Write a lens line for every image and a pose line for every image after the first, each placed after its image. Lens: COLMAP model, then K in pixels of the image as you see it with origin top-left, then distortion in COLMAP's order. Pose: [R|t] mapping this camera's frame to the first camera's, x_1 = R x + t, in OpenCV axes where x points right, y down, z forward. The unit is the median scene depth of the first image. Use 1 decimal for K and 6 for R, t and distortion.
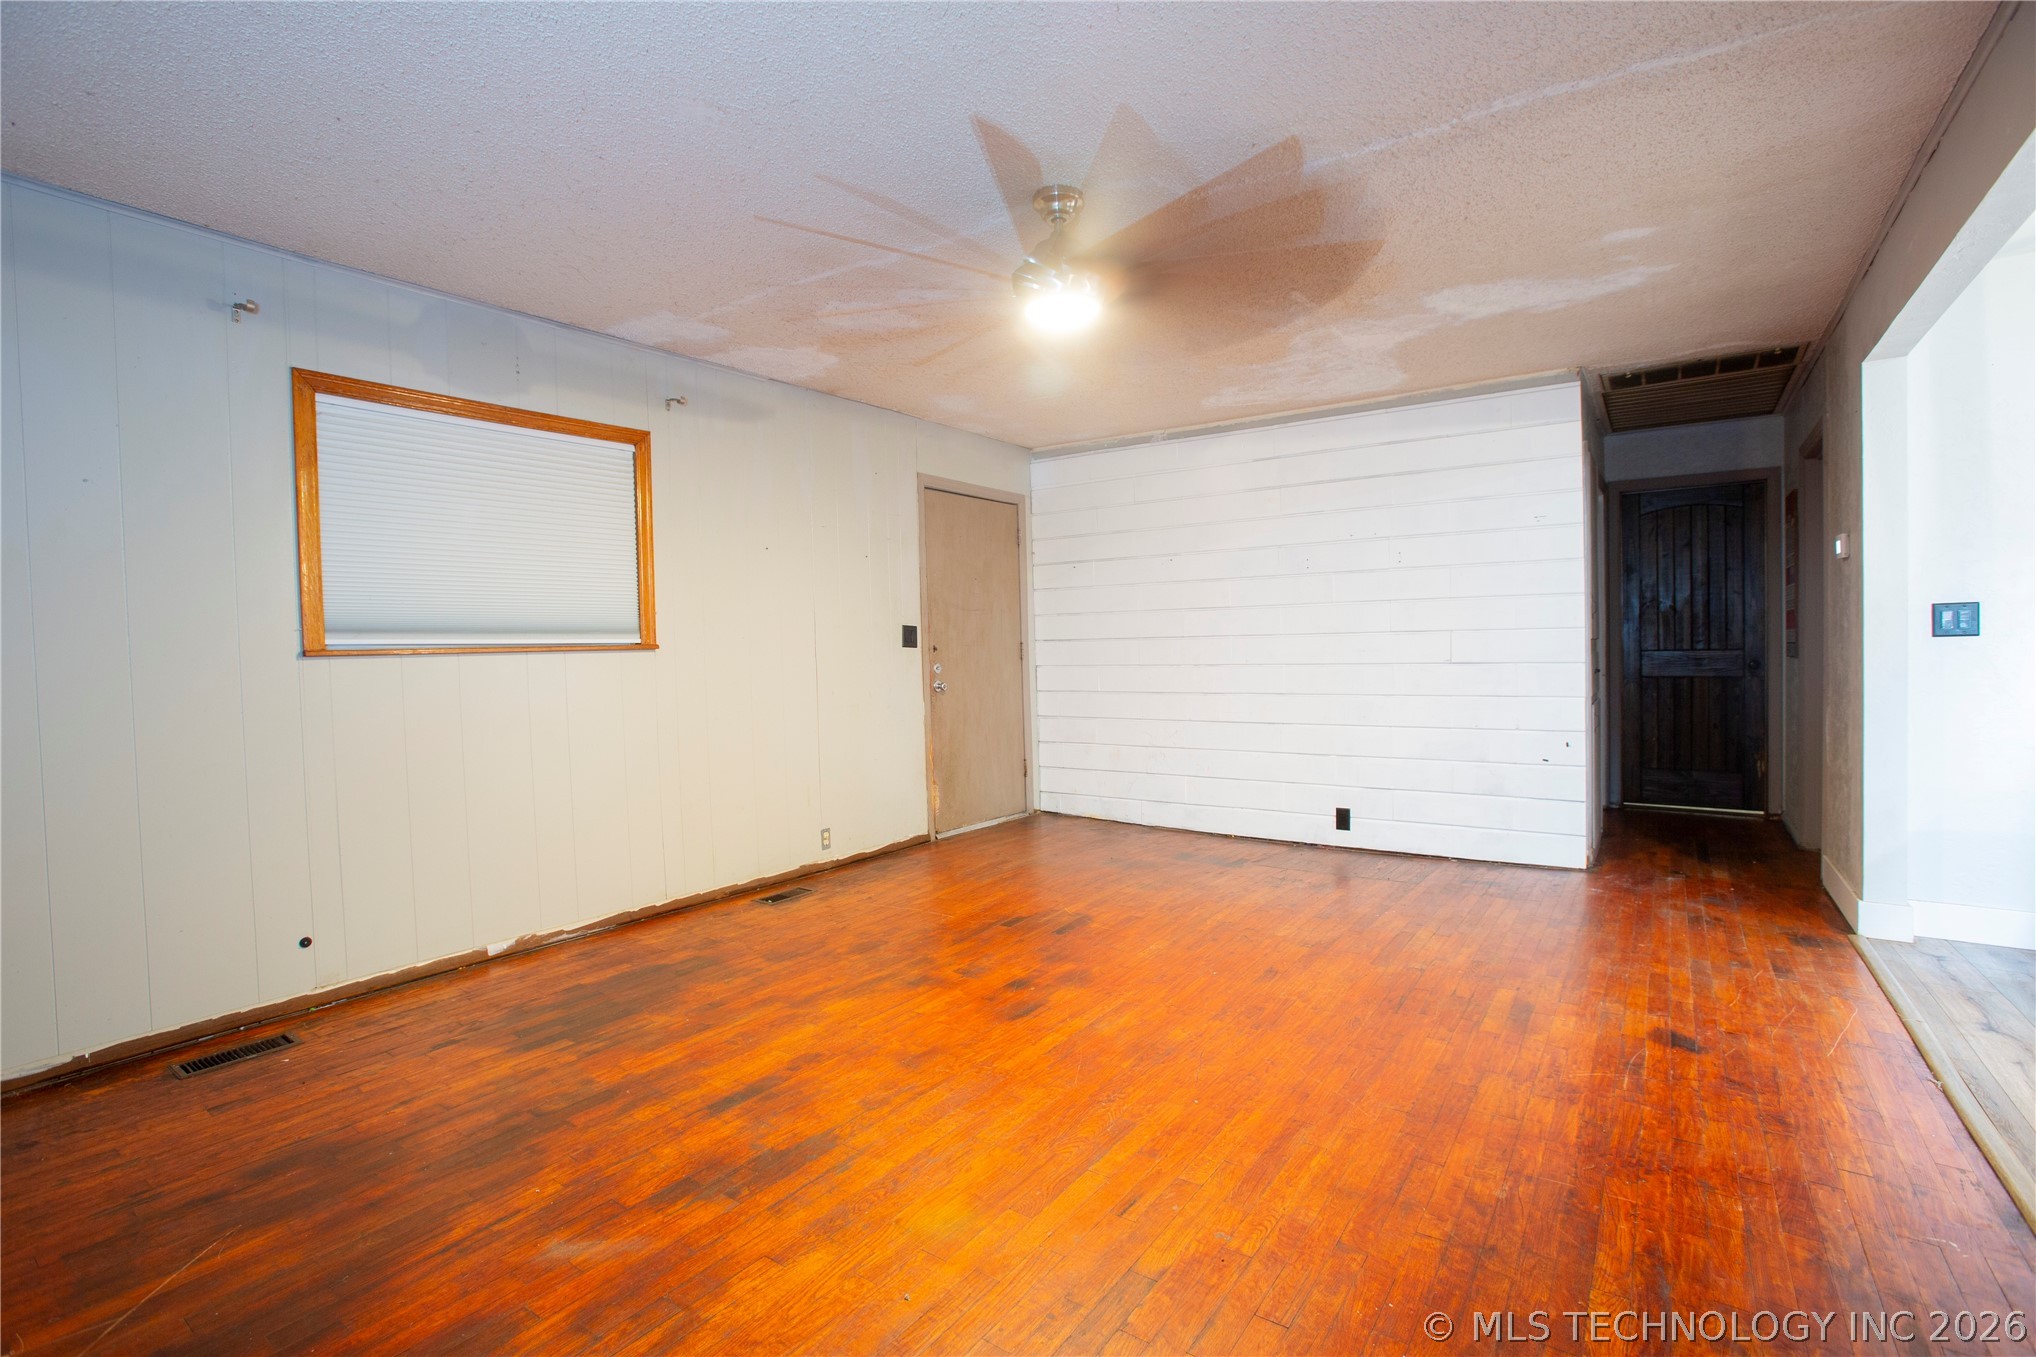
lens RADIAL K [[929.7, 0, 1014.1], [0, 929.7, 679.2], [0, 0, 1]] dist [-0.083453, 0.031348]
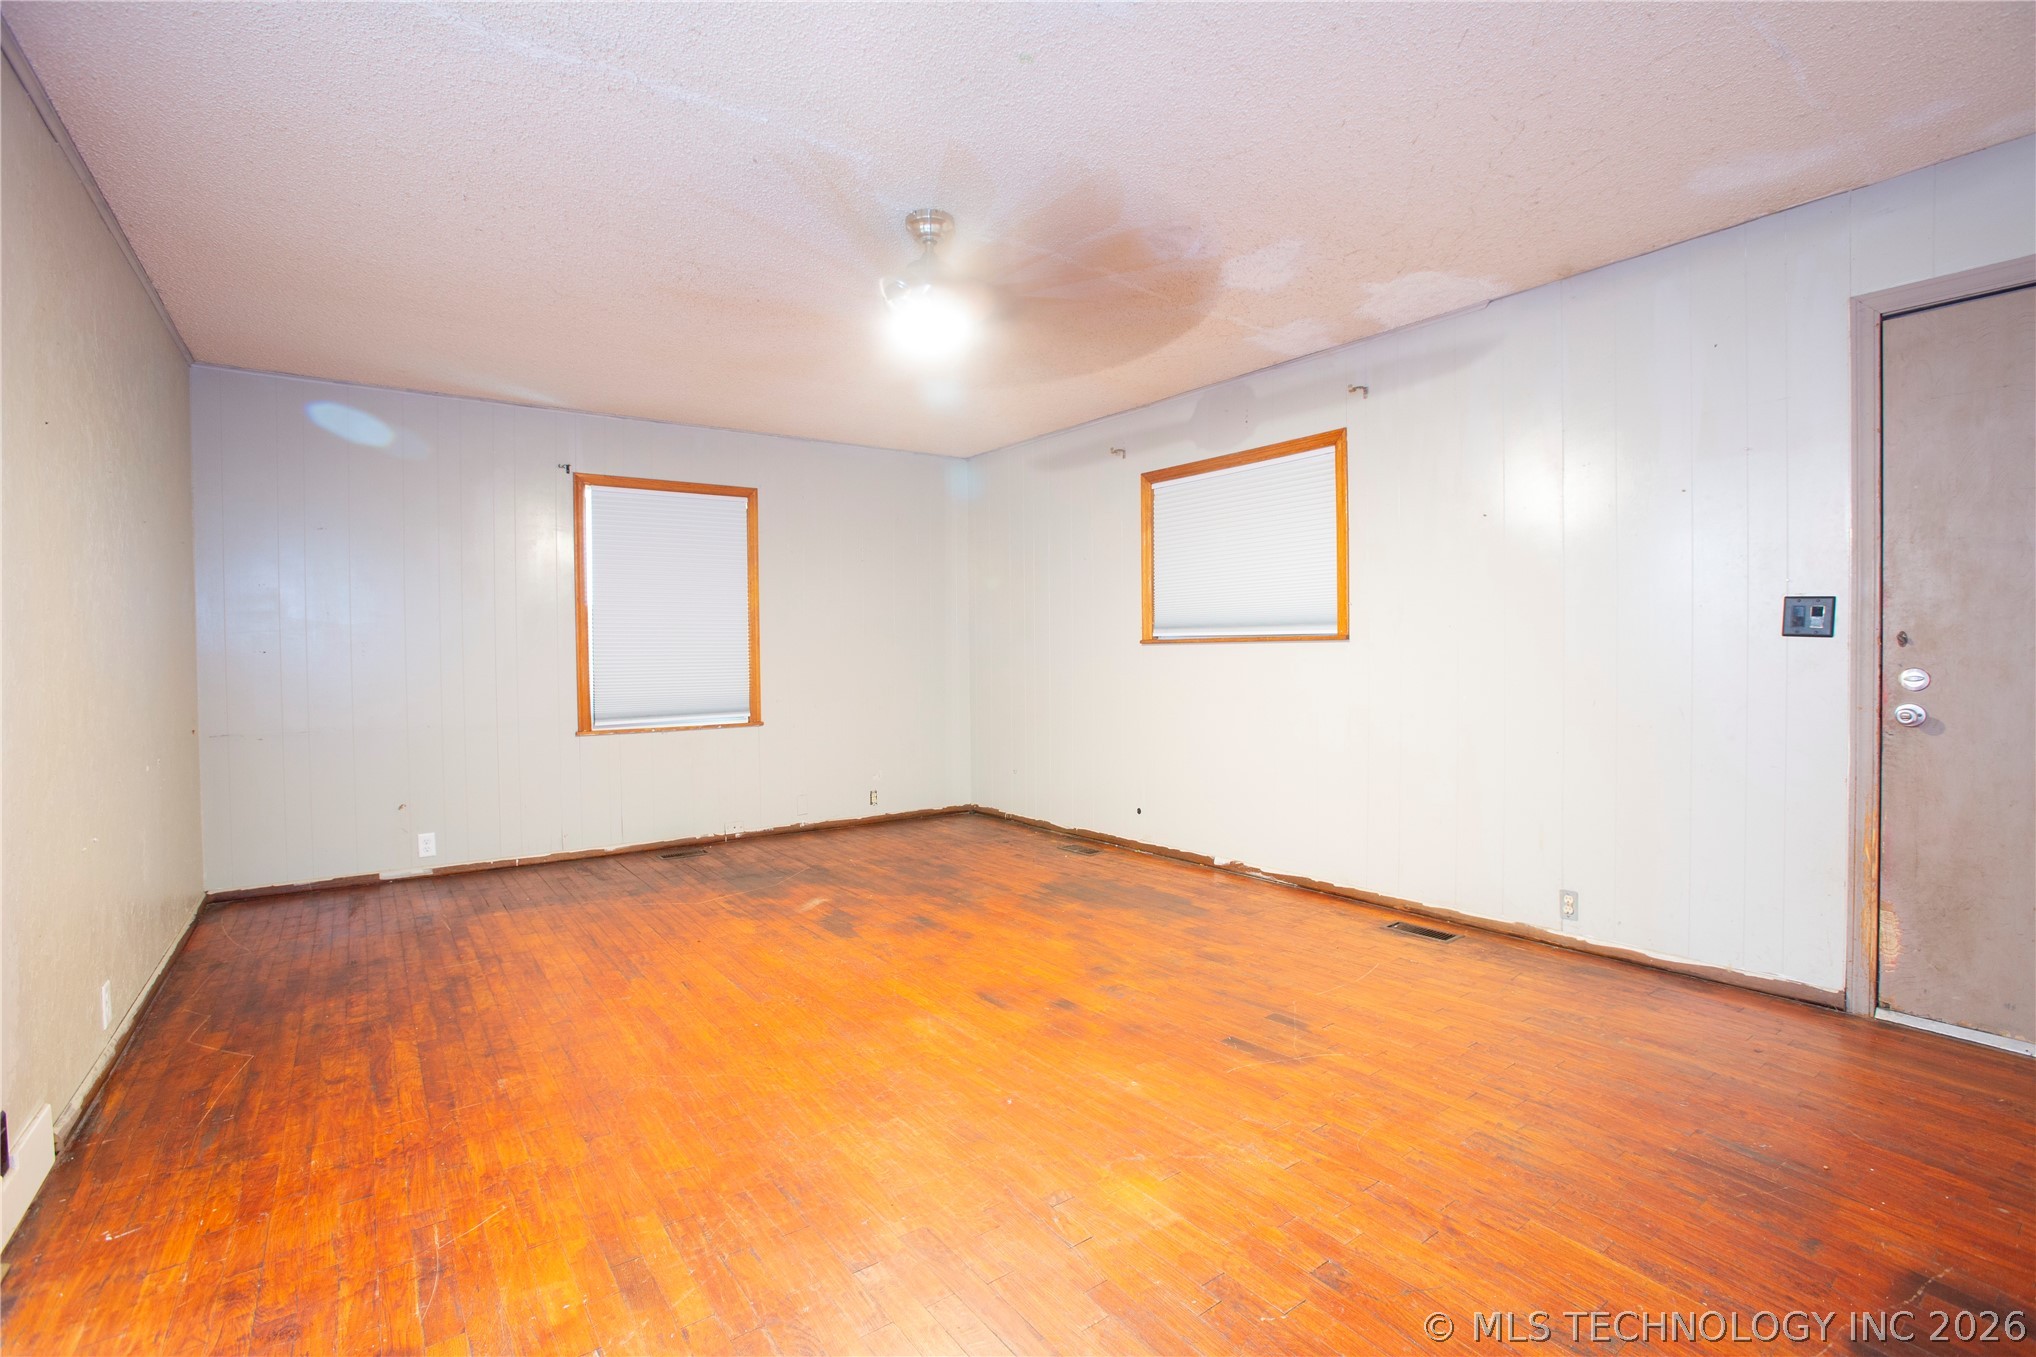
lens RADIAL K [[929.7, 0, 1014.1], [0, 929.7, 679.2], [0, 0, 1]] dist [-0.083453, 0.031348]
pose [[-0.309226, 0.052086, -0.949561, 0.943550], [-0.016182, 0.998066, 0.060016, -0.059441], [0.950851, 0.033924, -0.307785, 1.295425]]
